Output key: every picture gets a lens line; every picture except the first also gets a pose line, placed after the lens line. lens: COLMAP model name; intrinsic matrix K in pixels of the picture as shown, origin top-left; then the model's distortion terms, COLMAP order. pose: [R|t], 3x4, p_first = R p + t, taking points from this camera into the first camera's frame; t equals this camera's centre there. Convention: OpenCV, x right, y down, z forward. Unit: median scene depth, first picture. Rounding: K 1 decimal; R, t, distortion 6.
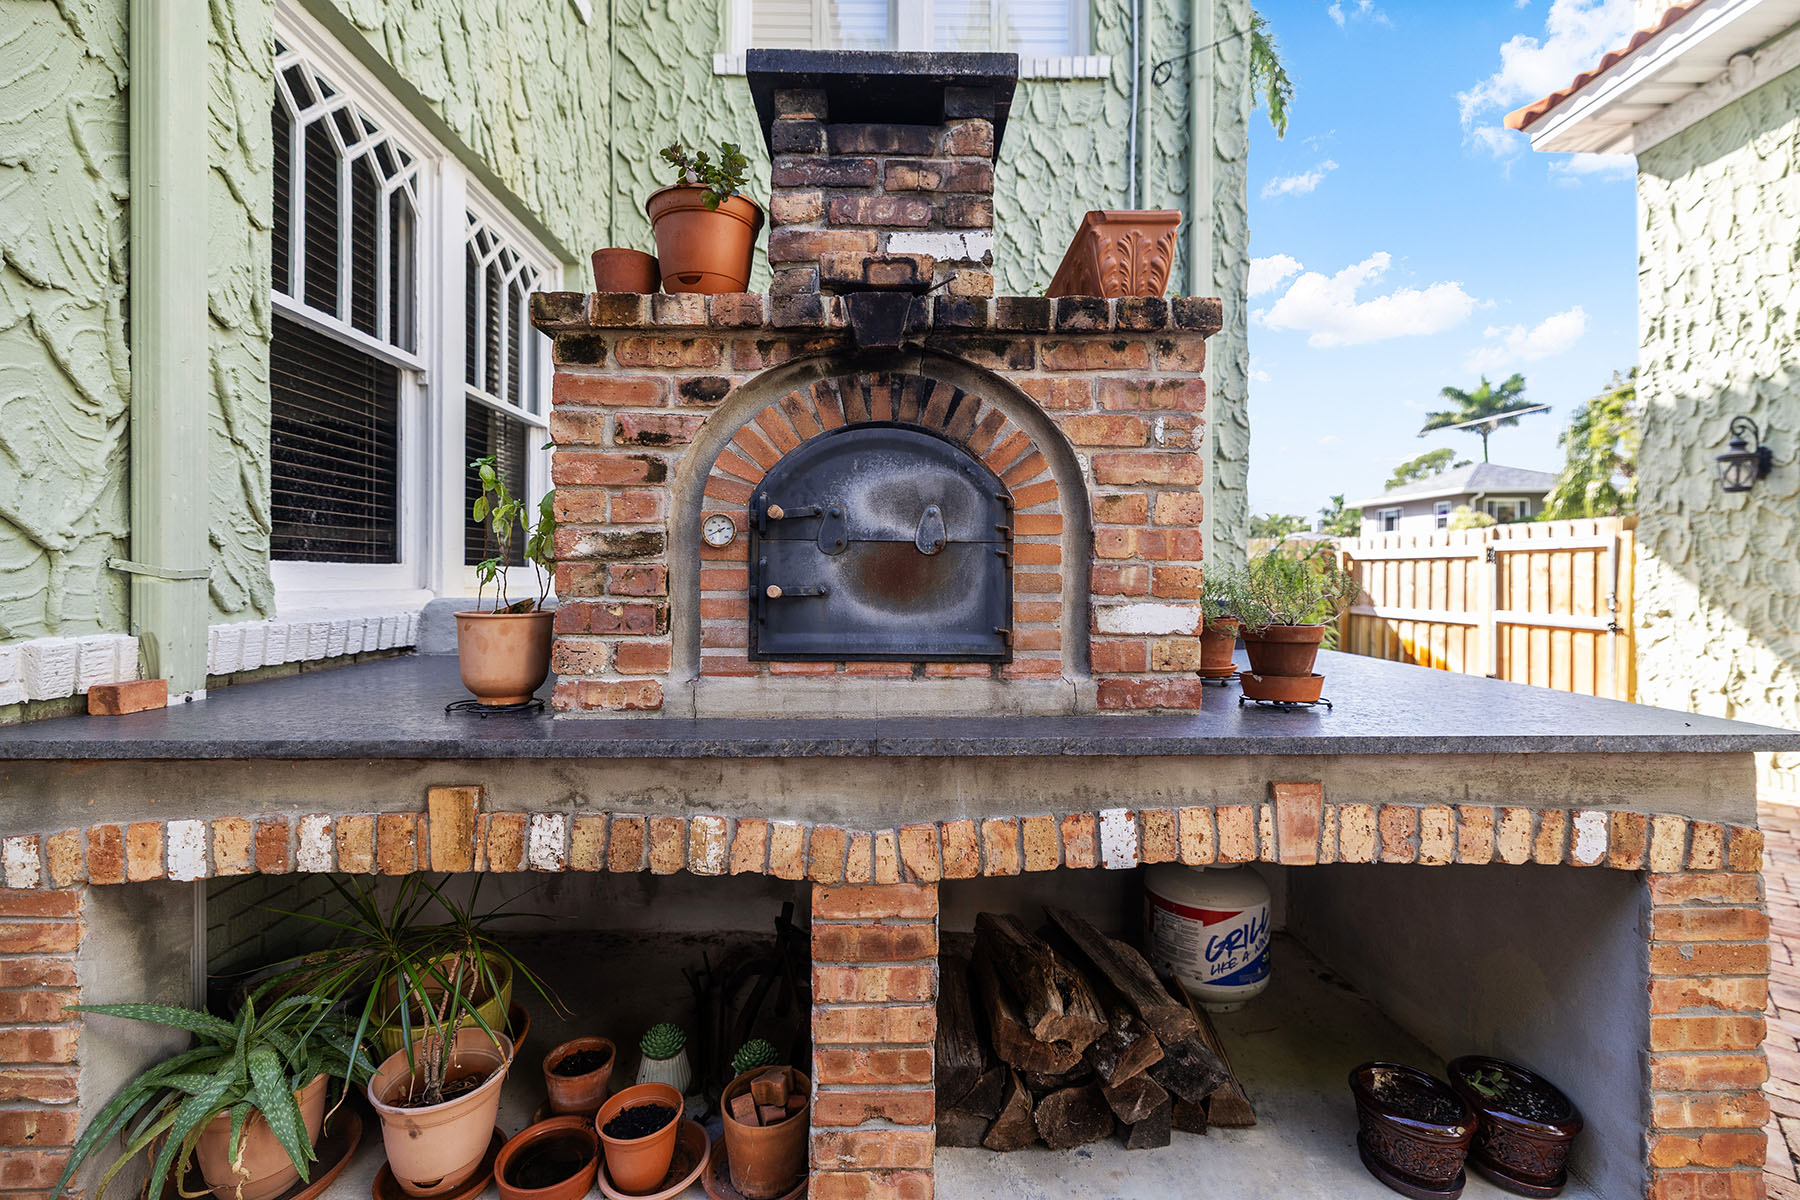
lens RADIAL K [[757.9, 0, 899.4], [0, 757.9, 589.7], [0, 0, 1]] dist [0.002728, -0.000651]
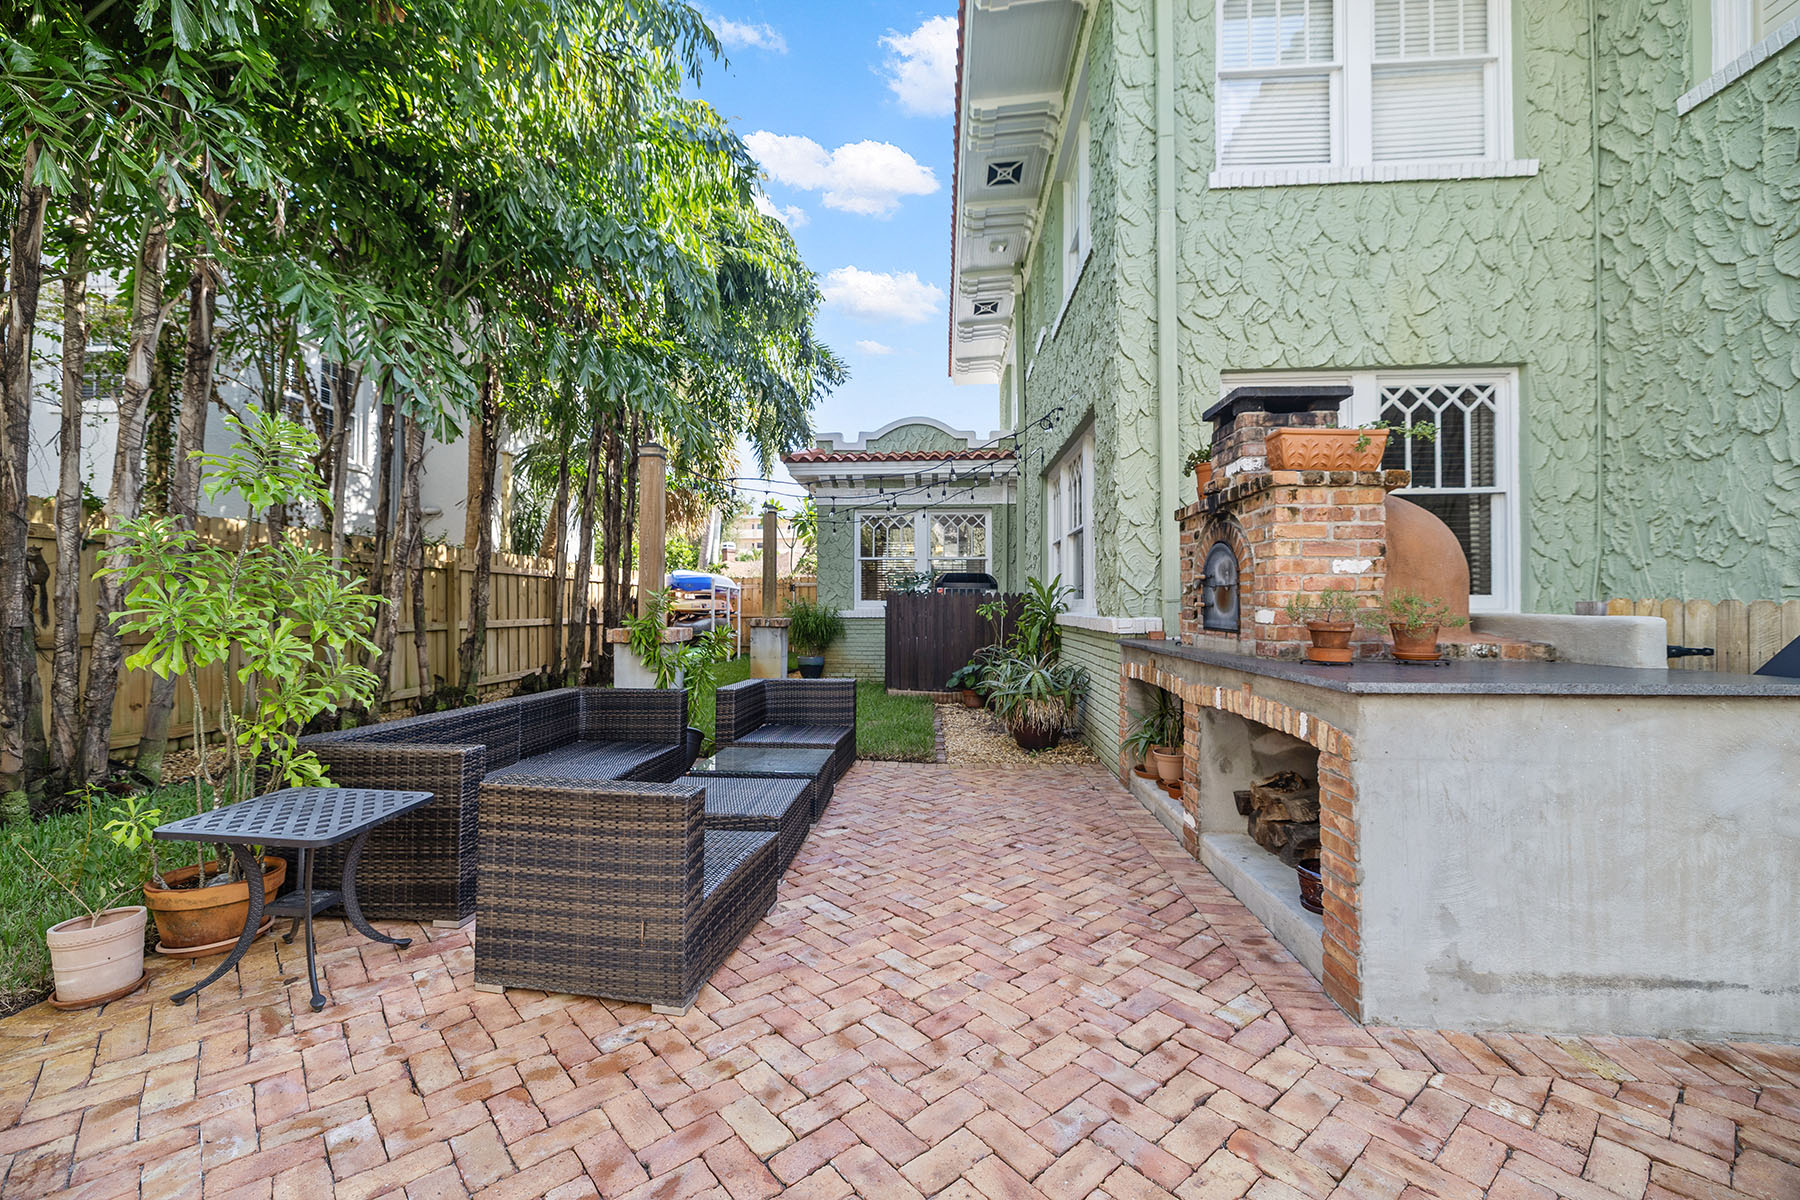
lens RADIAL K [[757.9, 0, 881.9], [0, 757.9, 593.1], [0, 0, 1]] dist [0.002728, -0.000651]
pose [[-0.093758, -0.017657, -0.995438, 2.774675], [0.001717, 0.999838, -0.017897, 0.007222], [0.995594, -0.003387, -0.093712, 0.072450]]
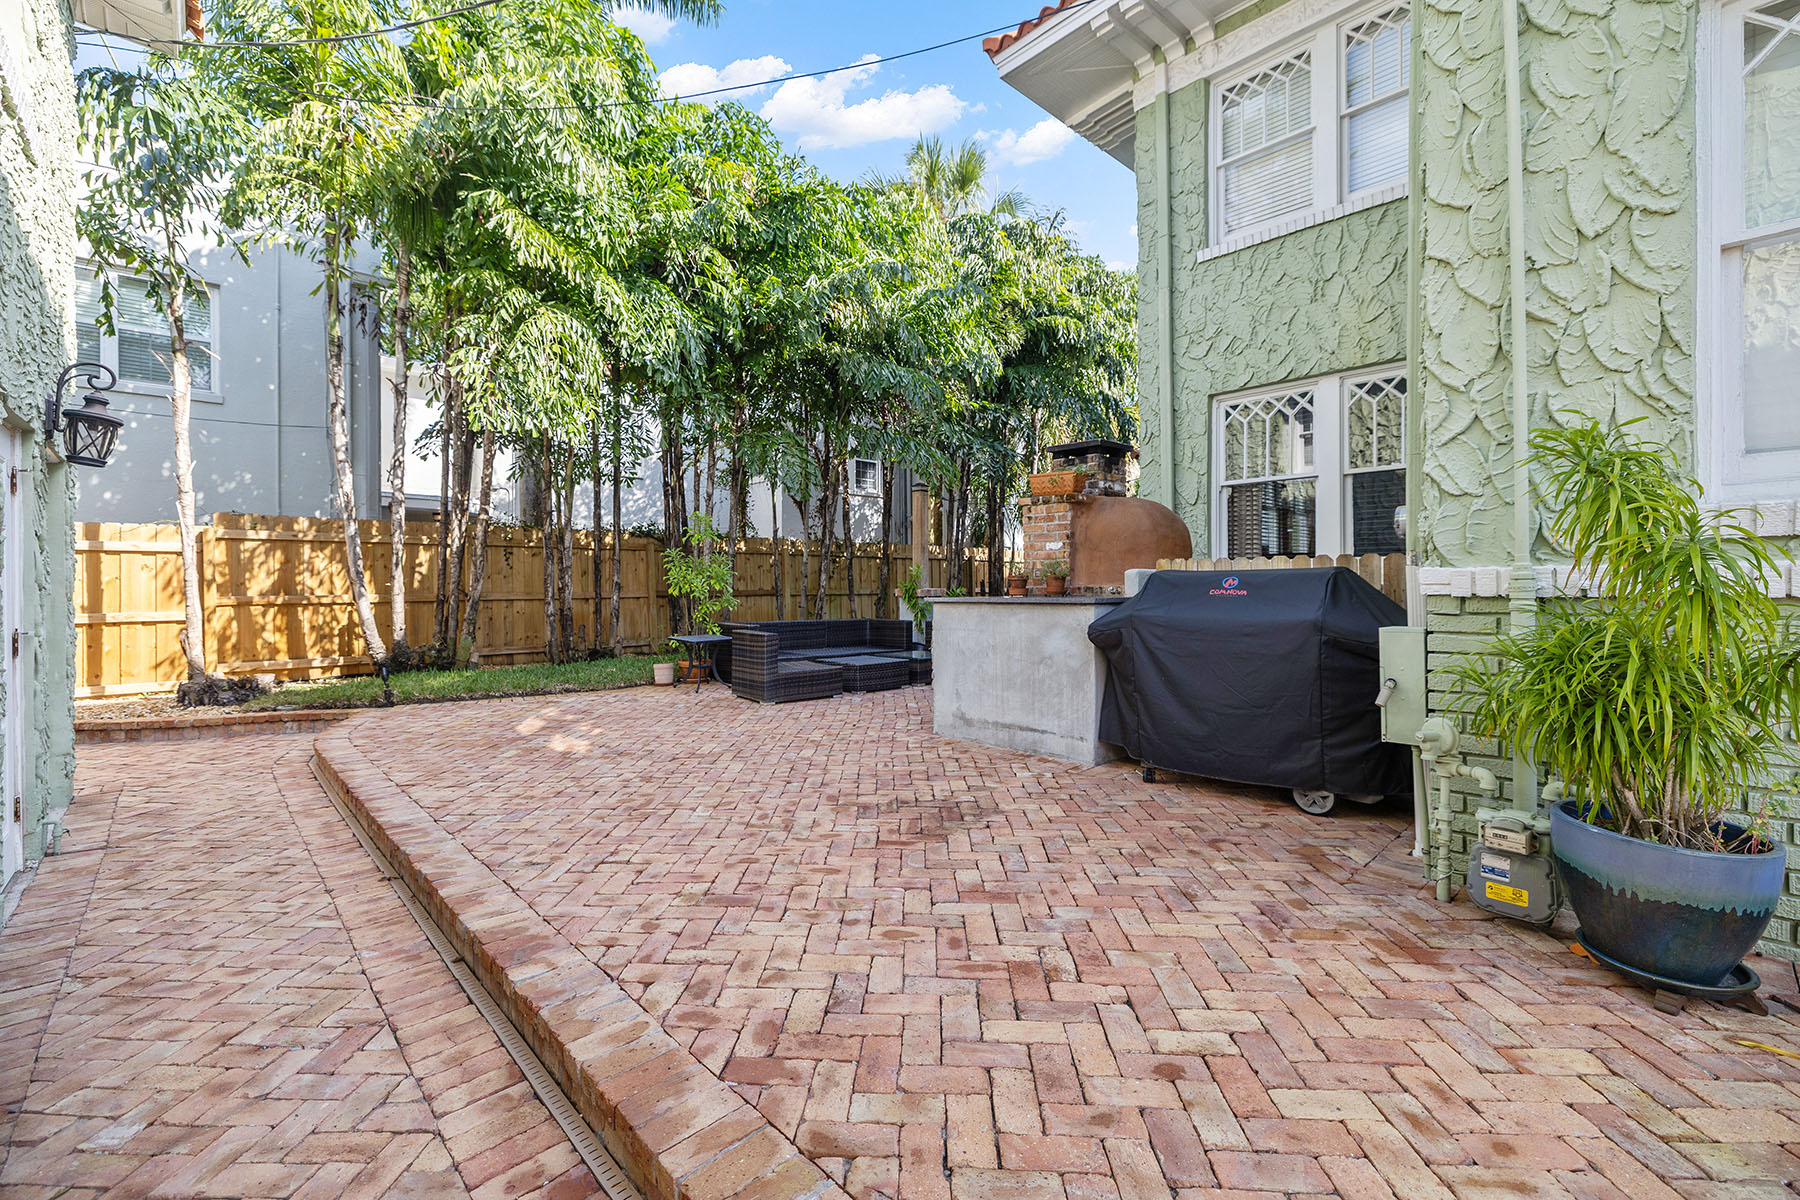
lens RADIAL K [[757.9, 0, 890.0], [0, 757.9, 591.7], [0, 0, 1]] dist [0.002728, -0.000651]
pose [[-0.738933, 0.009569, -0.673711, 3.929905], [0.009263, 0.999949, 0.004042, 0.119511], [0.673715, -0.003254, -0.738984, 3.744980]]
